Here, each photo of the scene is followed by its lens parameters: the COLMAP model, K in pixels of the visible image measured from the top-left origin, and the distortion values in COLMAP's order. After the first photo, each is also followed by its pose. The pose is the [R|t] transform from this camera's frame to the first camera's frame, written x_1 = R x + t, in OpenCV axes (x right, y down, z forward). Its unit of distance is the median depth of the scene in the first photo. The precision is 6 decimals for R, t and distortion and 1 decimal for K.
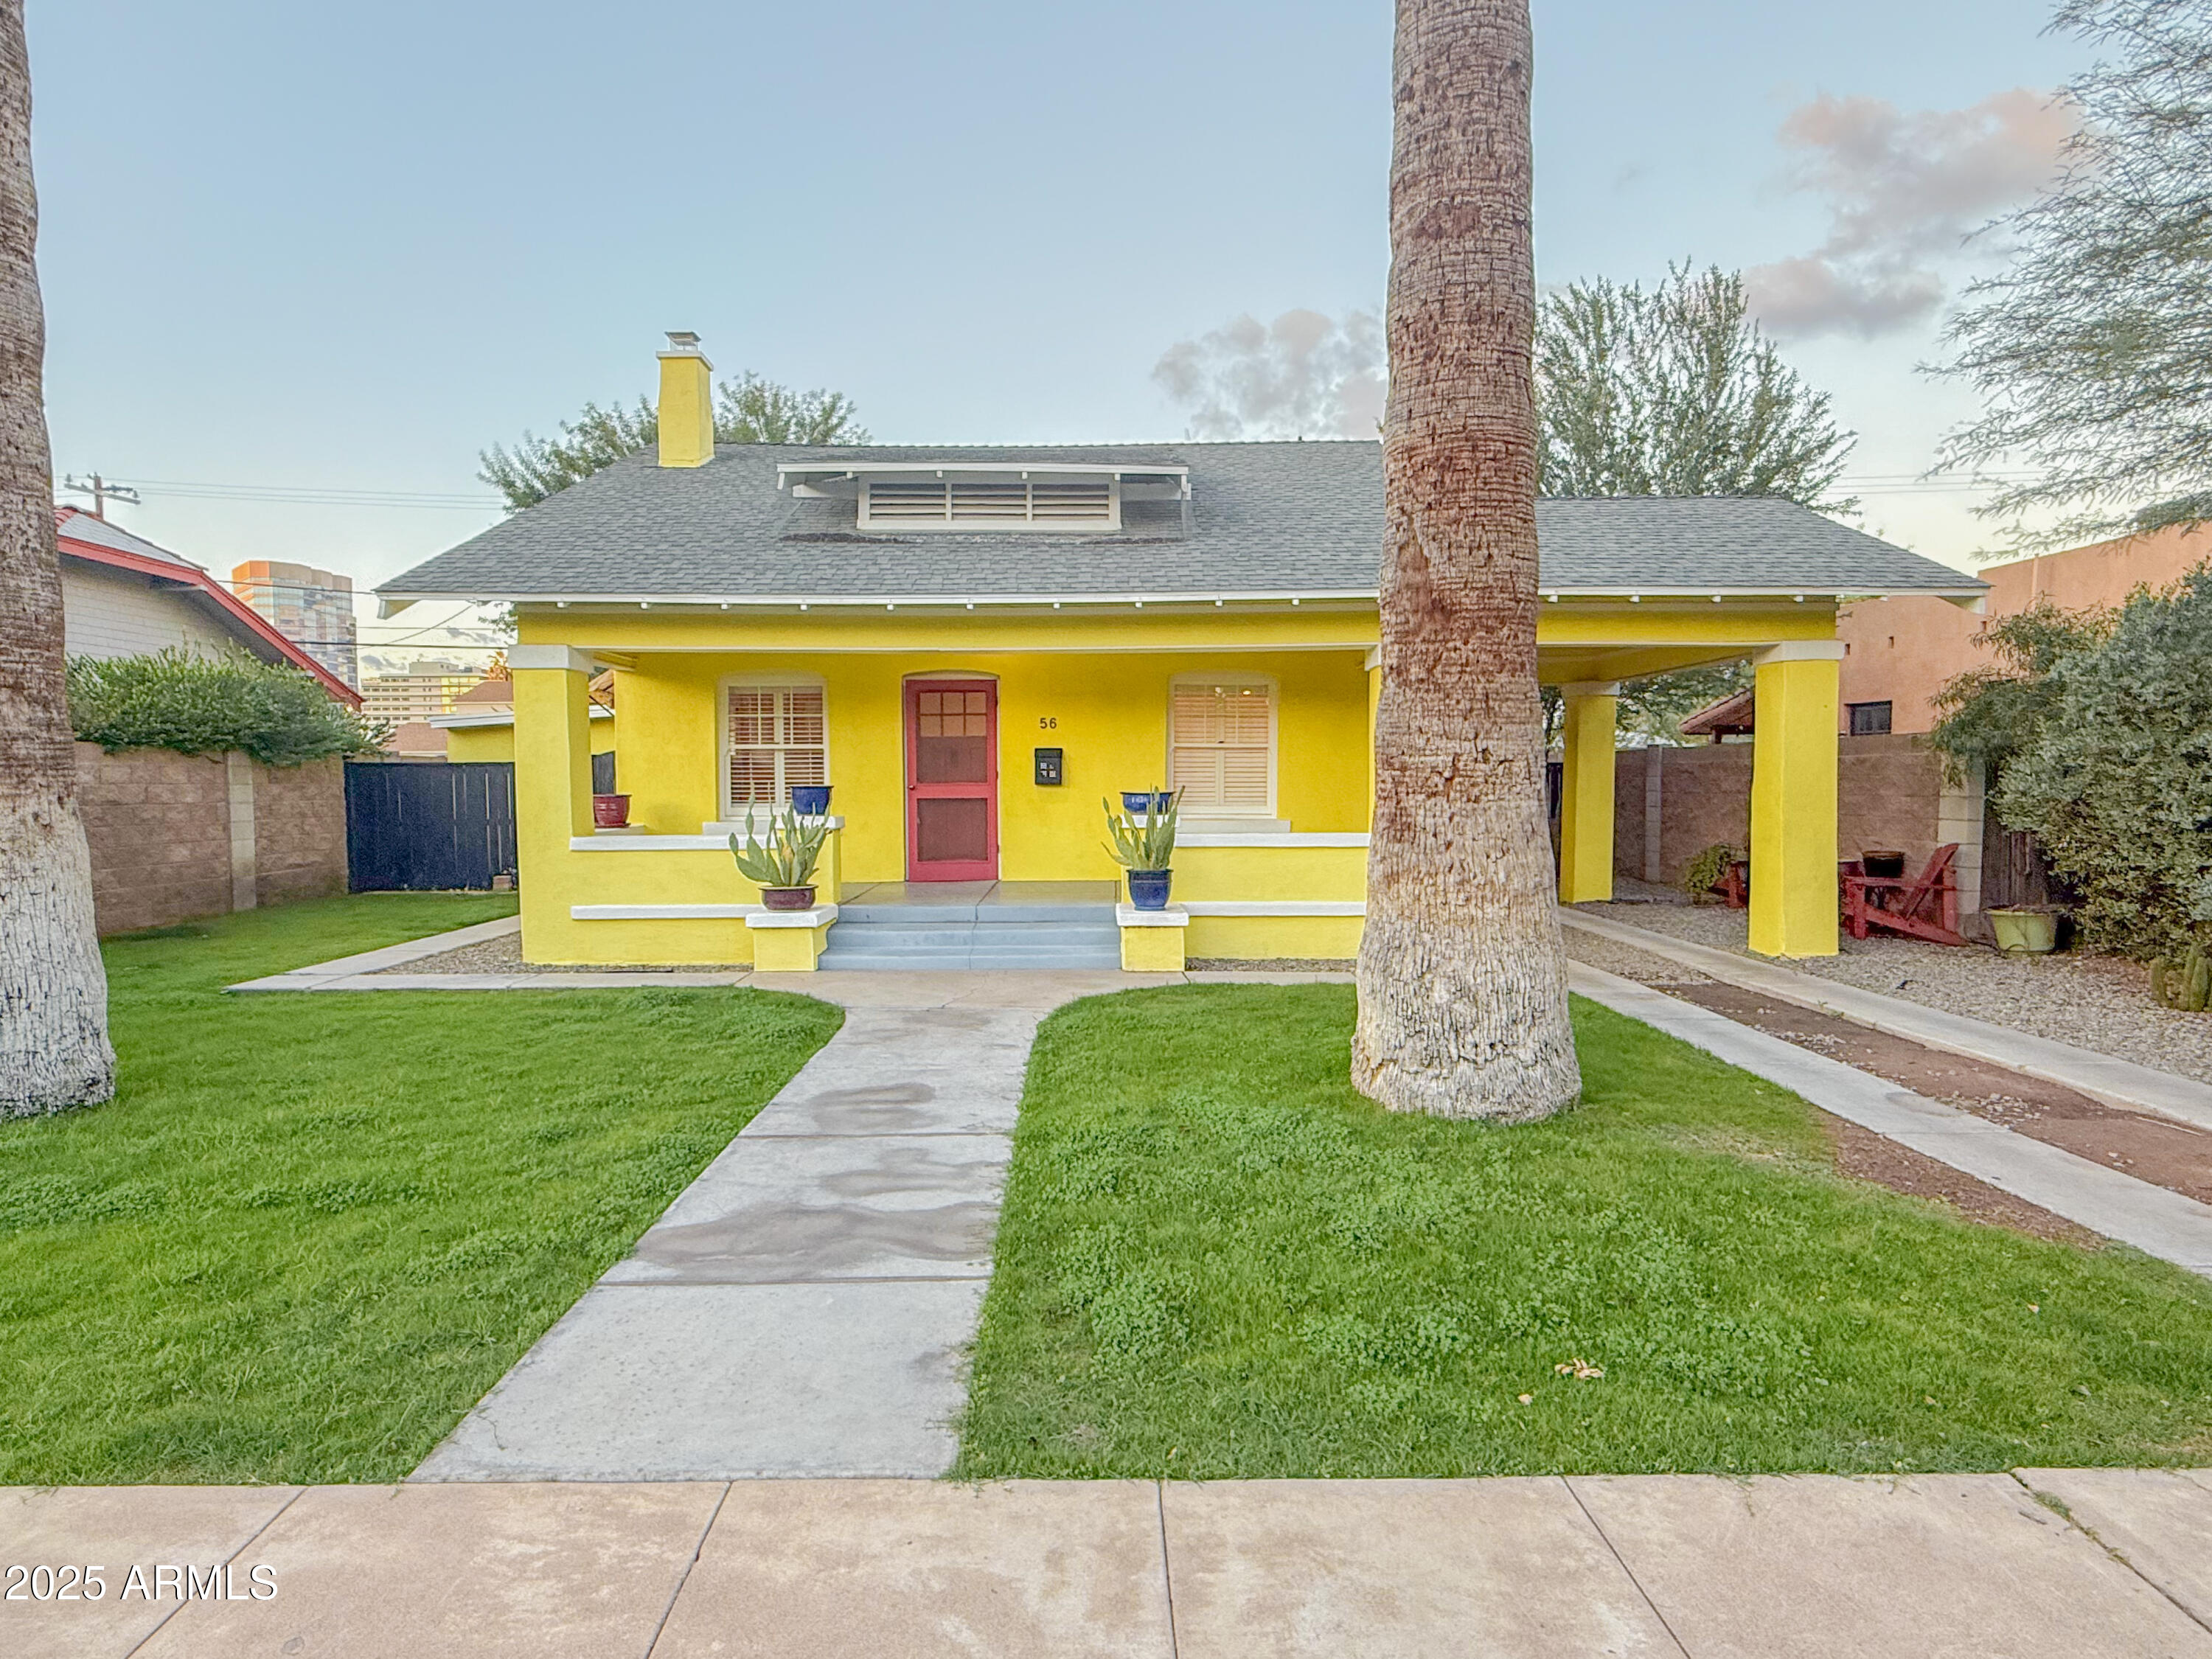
lens RADIAL K [[1238.9, 0, 1107.7], [0, 1238.9, 831.0], [0, 0, 1]] dist [-0.001810, 0.001120]
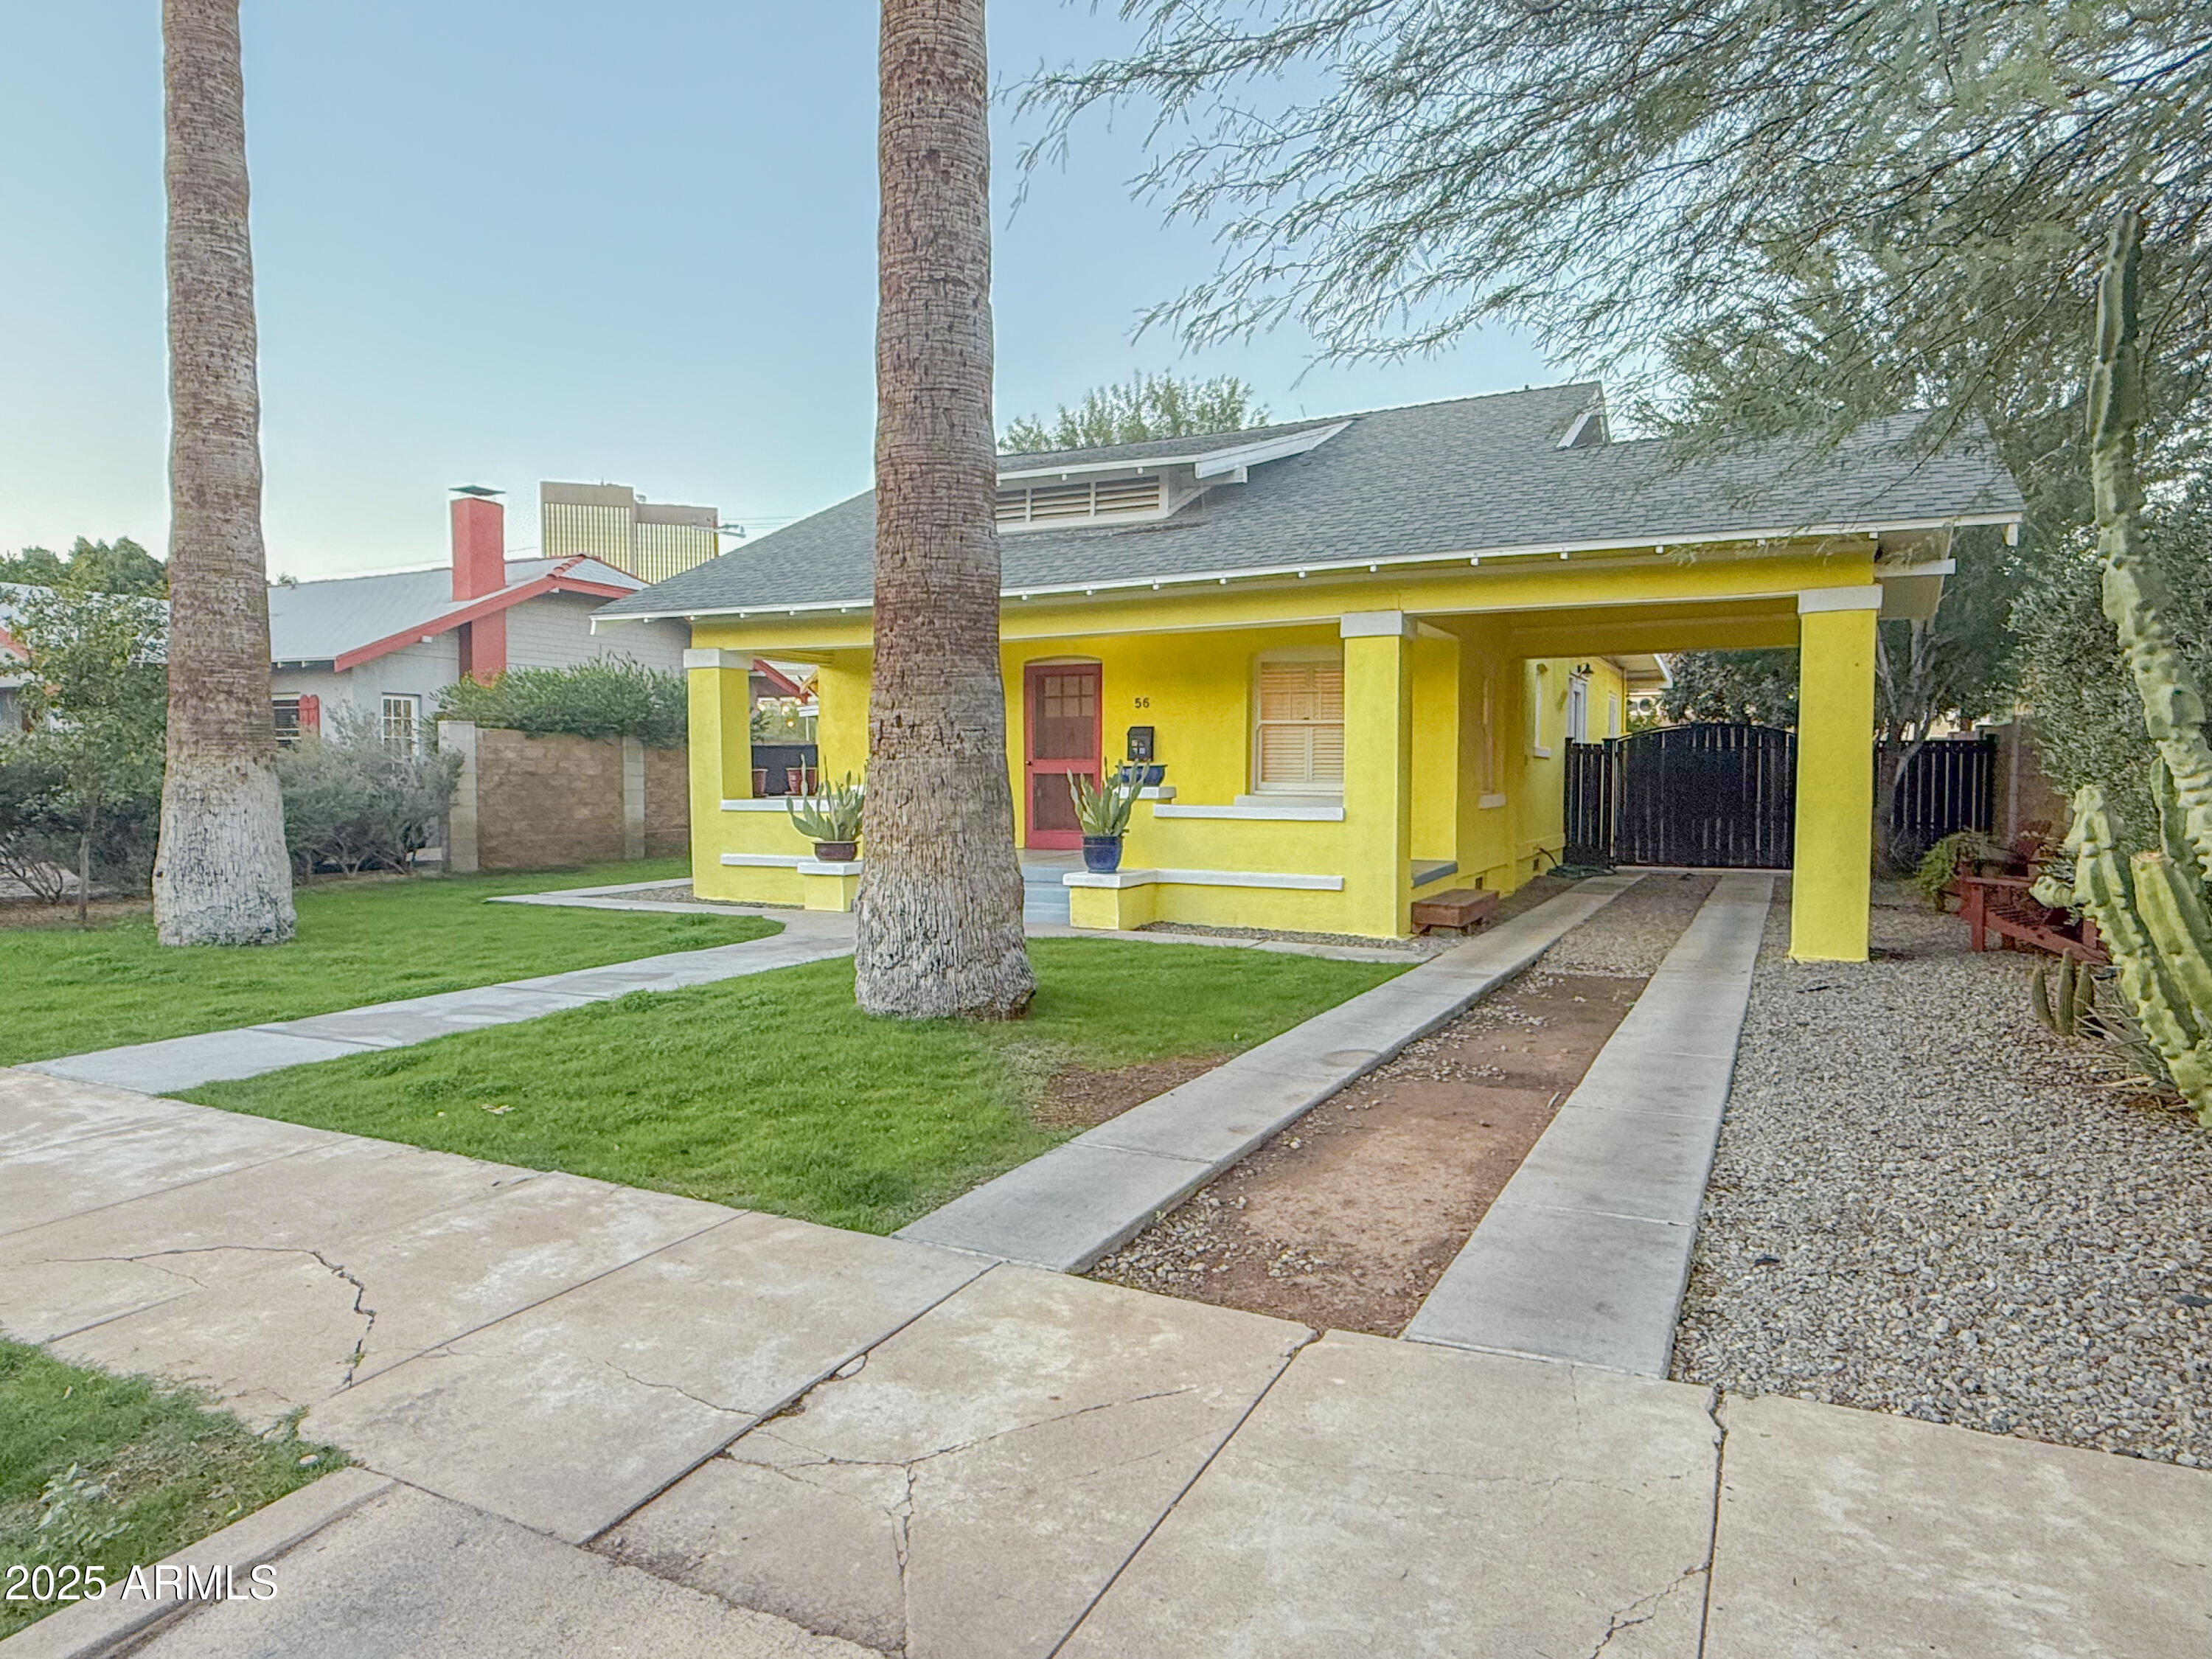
lens RADIAL K [[1346.5, 0, 1105.6], [0, 1346.5, 831.1], [0, 0, 1]] dist [-0.003703, -0.001465]
pose [[0.889403, 0.024885, -0.456446, 0.491356], [-0.023314, 0.999687, 0.009074, 0.013913], [0.456529, 0.002571, 0.889705, -0.042263]]
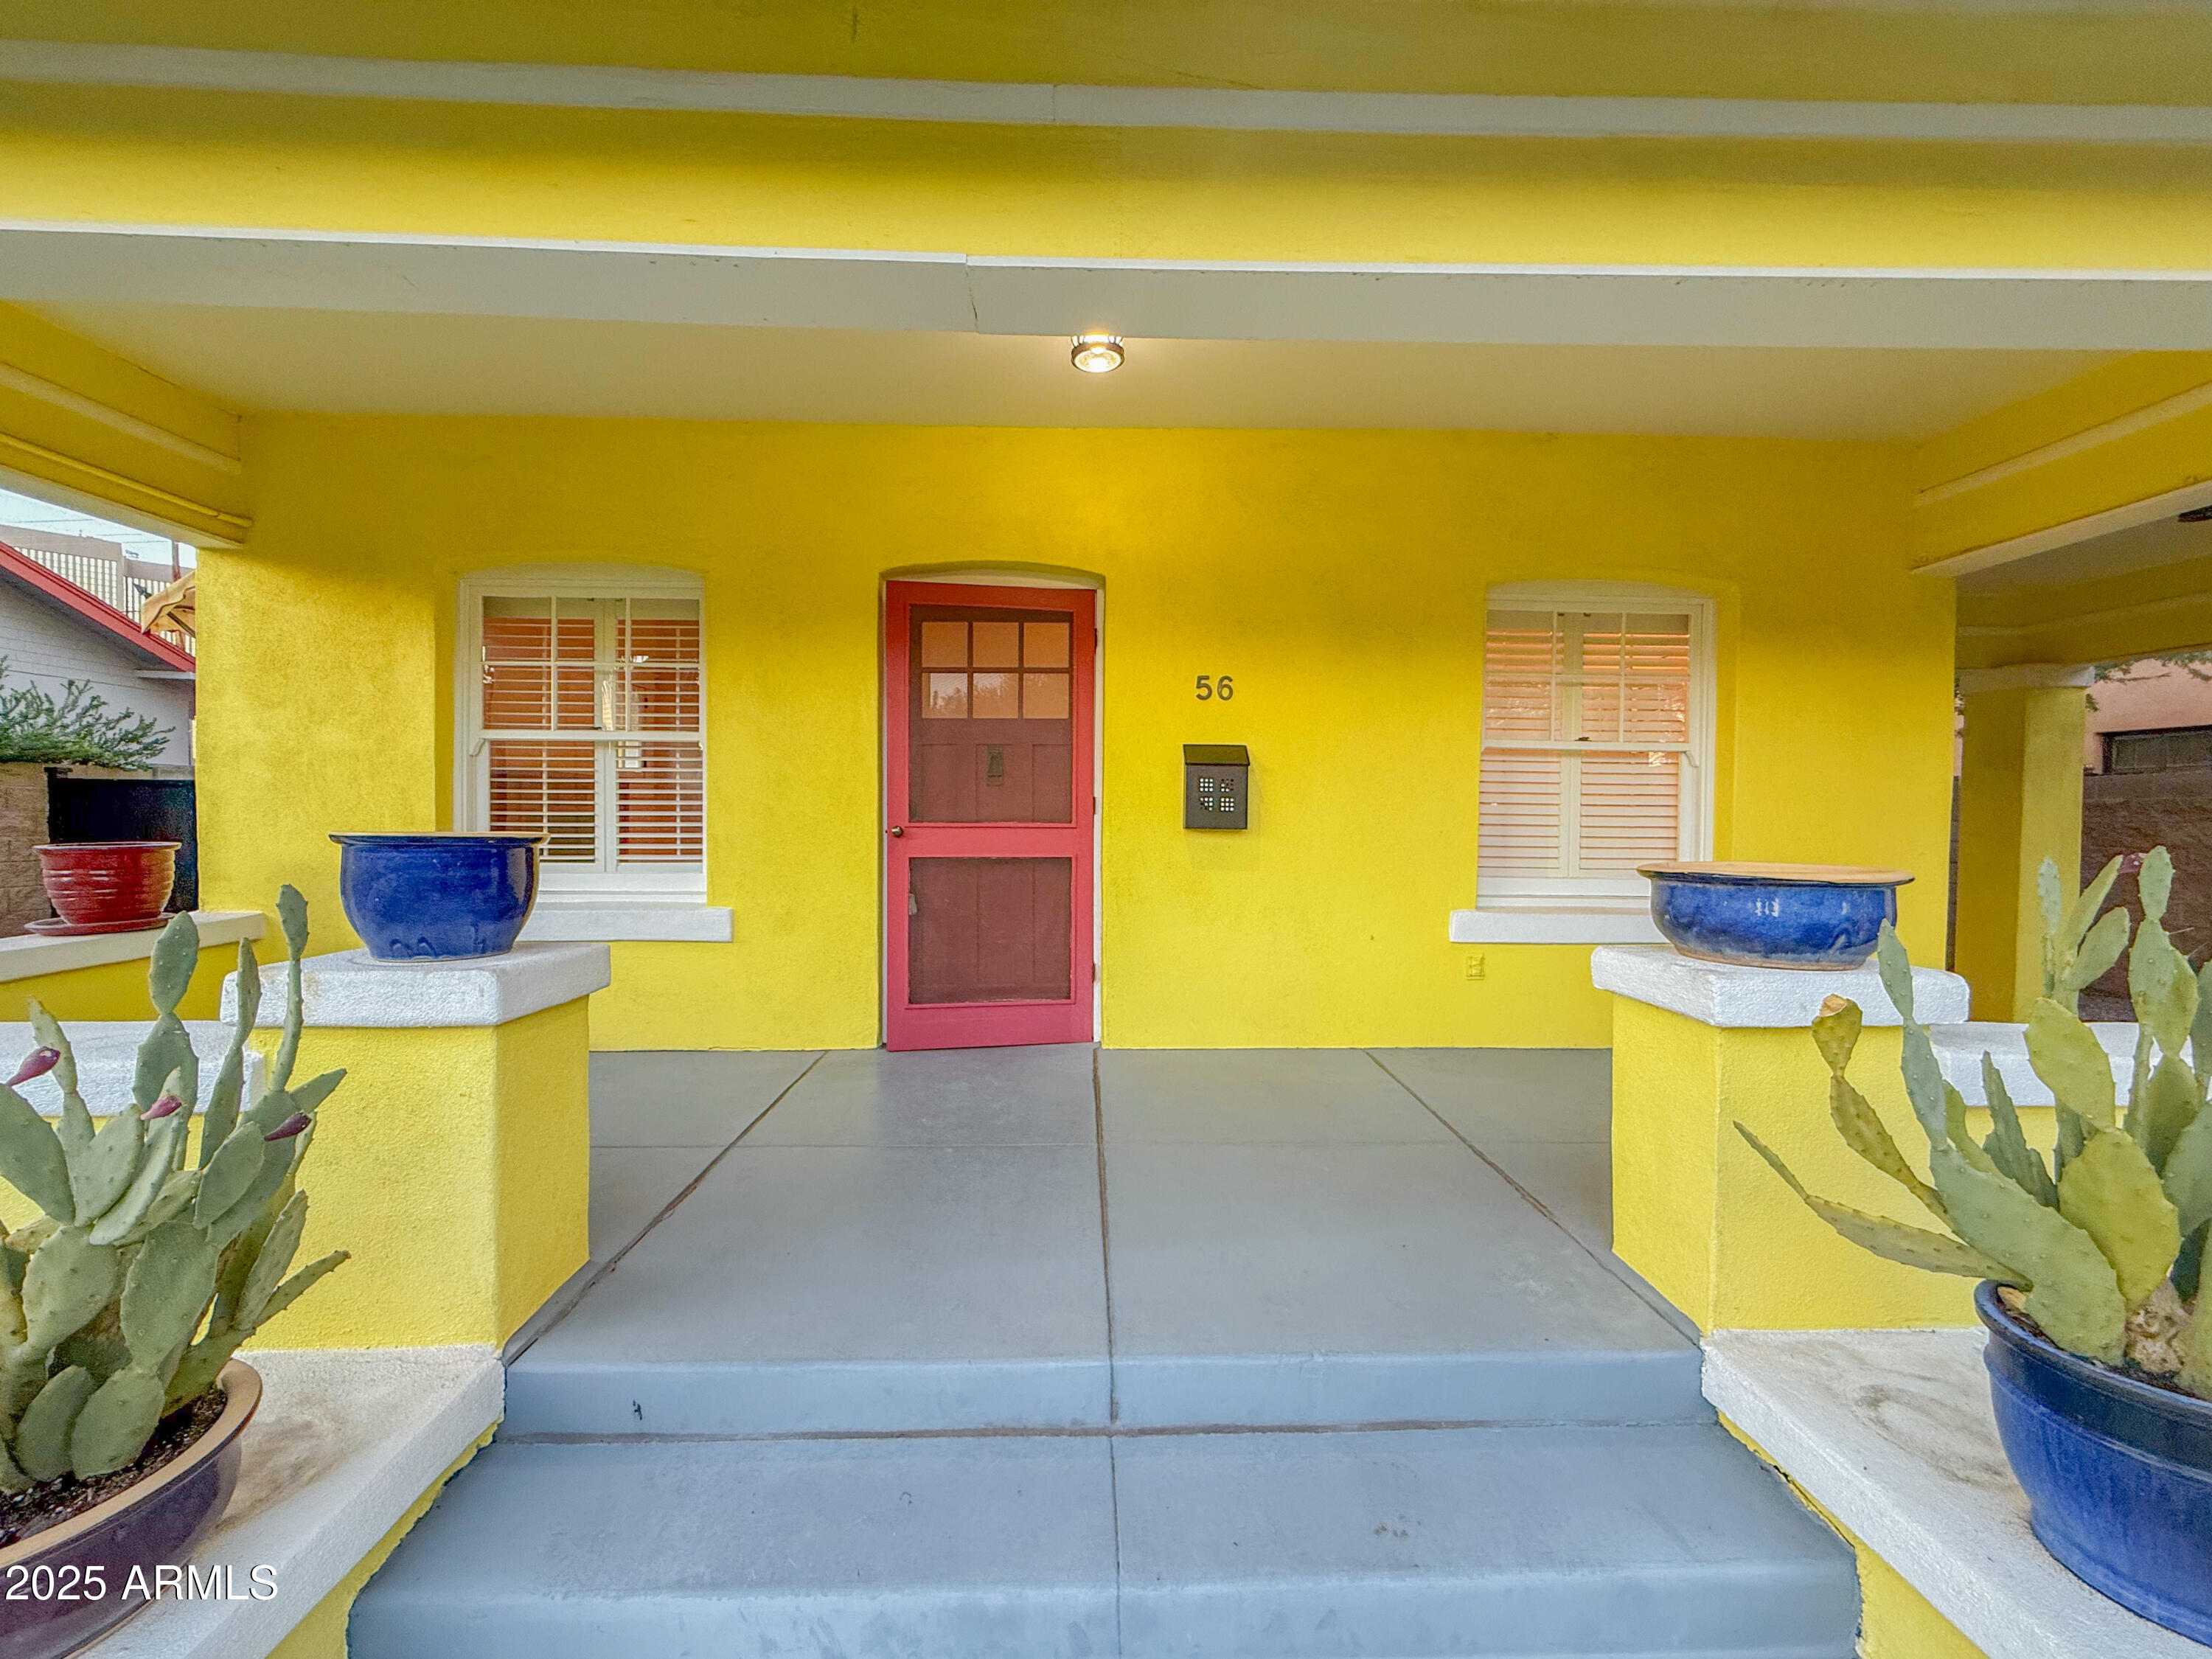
lens RADIAL K [[882.7, 0, 1104.2], [0, 882.7, 827.0], [0, 0, 1]] dist [0.000428, 0.000226]
pose [[0.999610, 0.011787, 0.025305, -0.102093], [-0.011017, 0.999478, -0.030375, -0.030702], [-0.025650, 0.030085, 0.999218, 0.750147]]
